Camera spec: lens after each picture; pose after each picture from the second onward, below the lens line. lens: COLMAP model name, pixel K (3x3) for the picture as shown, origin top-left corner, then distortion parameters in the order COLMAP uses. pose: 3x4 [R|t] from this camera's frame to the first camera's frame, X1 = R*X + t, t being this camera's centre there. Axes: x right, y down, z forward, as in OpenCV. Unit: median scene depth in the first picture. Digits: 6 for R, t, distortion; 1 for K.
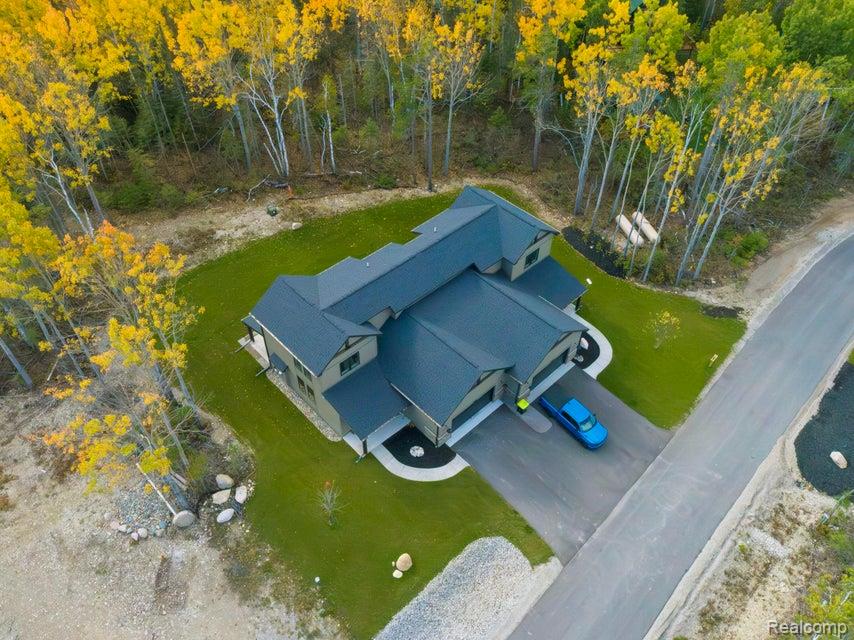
lens RADIAL K [[650.1, 0, 427.3], [0, 650.1, 314.1], [0, 0, 1]] dist [-0.001931, 0.001367]
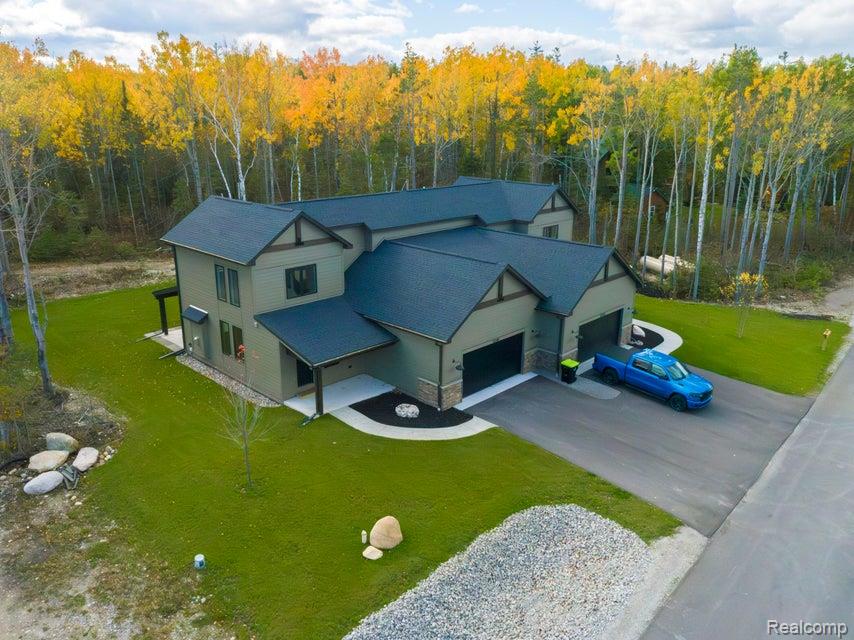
lens RADIAL K [[650.1, 0, 427.3], [0, 650.1, 314.1], [0, 0, 1]] dist [-0.001931, 0.001367]
pose [[0.999144, -0.019825, 0.036319, -0.015034], [0.034858, 0.876211, -0.480665, 0.368869], [-0.022294, 0.481520, 0.876152, 0.383342]]
